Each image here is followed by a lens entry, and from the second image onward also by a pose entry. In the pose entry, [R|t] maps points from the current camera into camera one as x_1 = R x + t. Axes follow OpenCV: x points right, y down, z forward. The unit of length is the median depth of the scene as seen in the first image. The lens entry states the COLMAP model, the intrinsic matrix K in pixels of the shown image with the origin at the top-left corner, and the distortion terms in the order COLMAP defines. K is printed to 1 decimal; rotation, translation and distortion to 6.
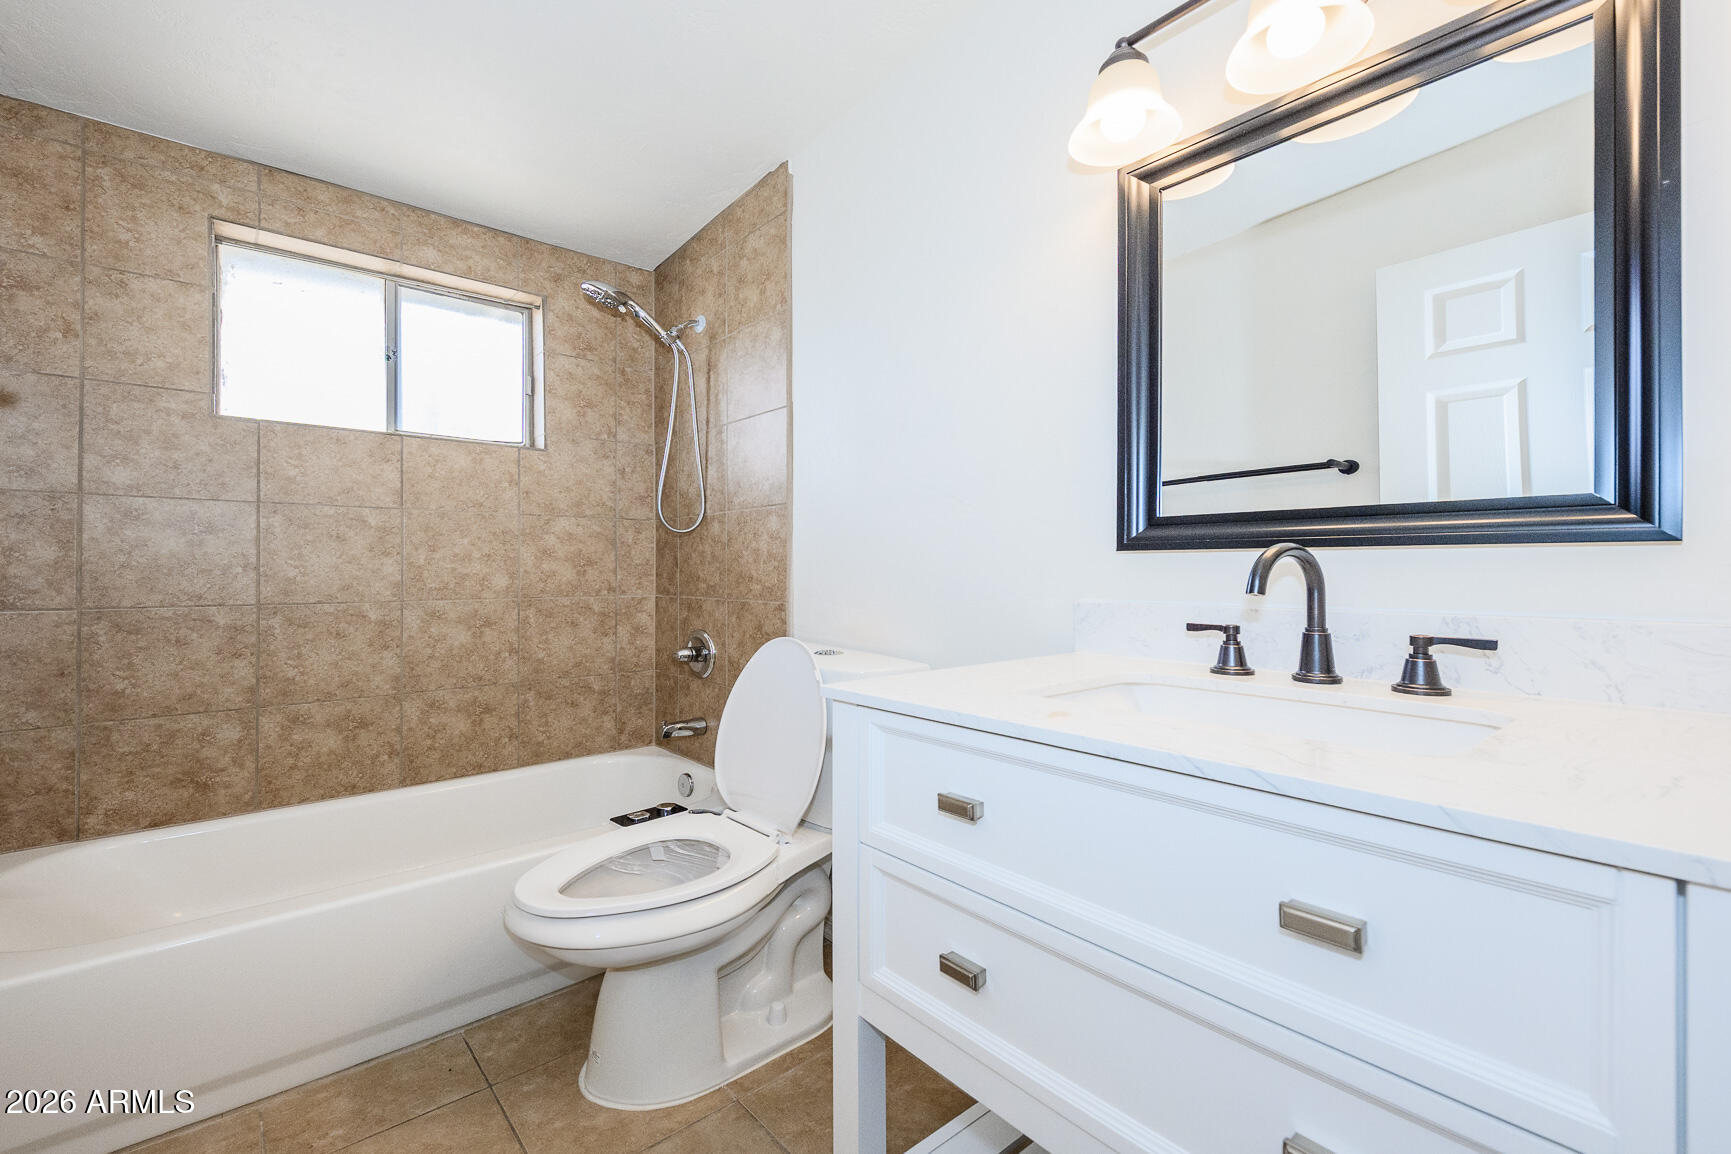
lens RADIAL K [[748.4, 0, 843.1], [0, 748.4, 564.4], [0, 0, 1]] dist [0.039664, -0.013814]
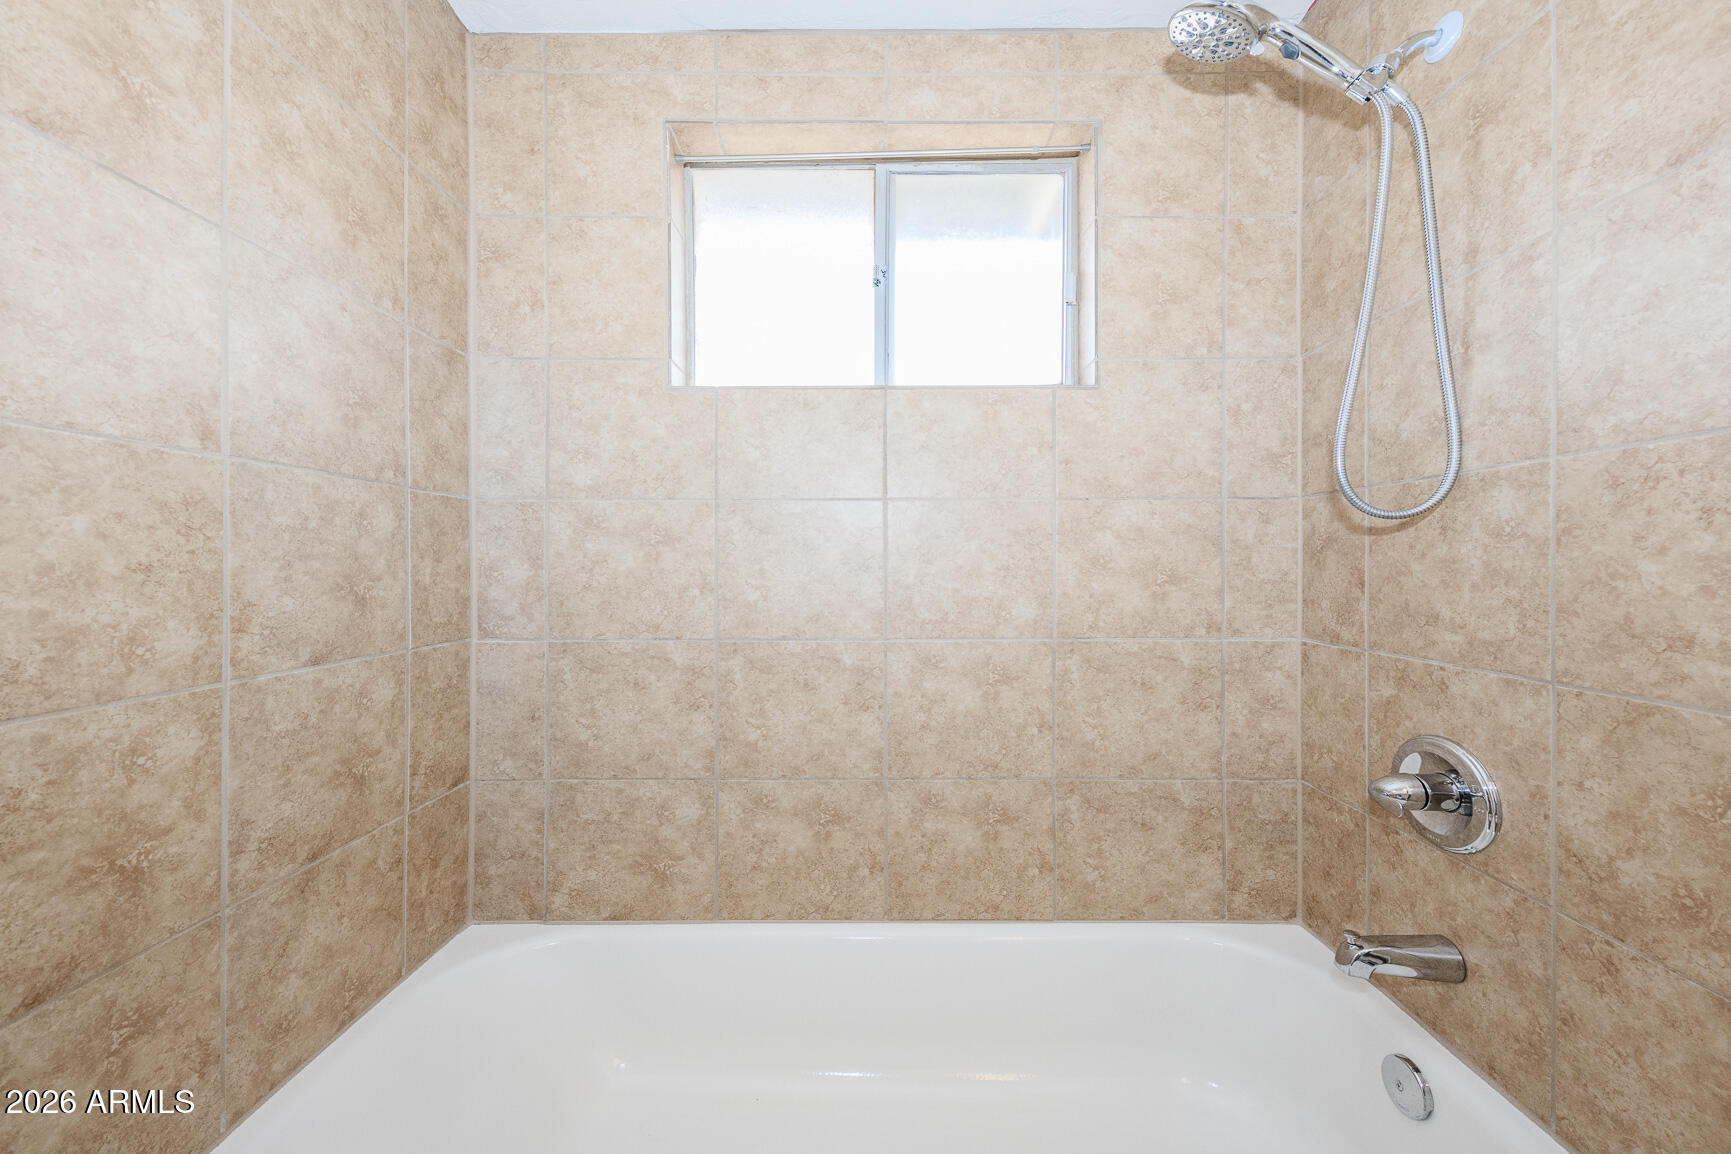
lens RADIAL K [[714.2, 0, 855.5], [0, 714.2, 569.3], [0, 0, 1]] dist [0.013549, -0.000139]
pose [[0.758373, 0.005001, -0.651802, -0.189374], [0.005555, 0.999885, 0.014135, -0.020531], [0.651798, -0.014340, 0.758257, 0.492772]]
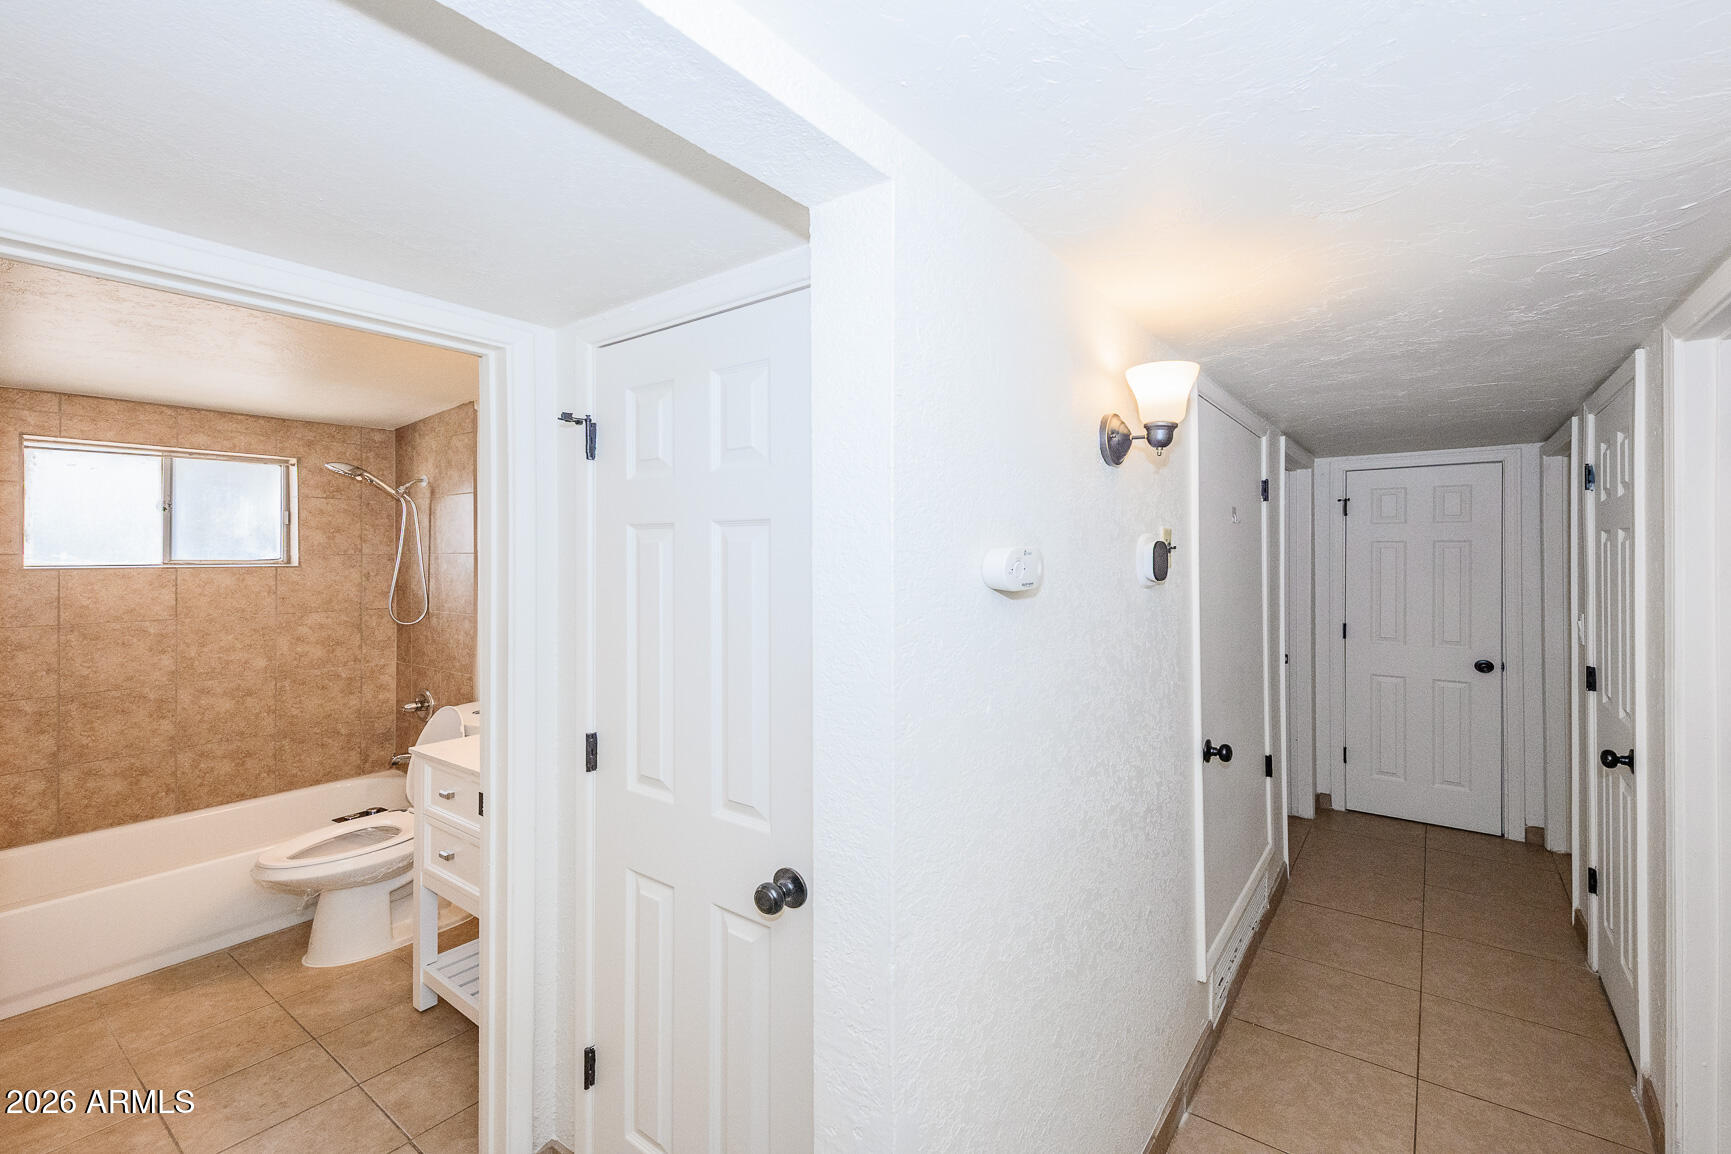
lens RADIAL K [[743.5, 0, 895.3], [0, 743.5, 557.4], [0, 0, 1]] dist [0.048040, -0.014710]
pose [[0.970001, -0.001821, 0.243093, 0.368920], [0.001128, 0.999995, 0.002990, -0.186490], [-0.243097, -0.002626, 0.969998, -0.707642]]
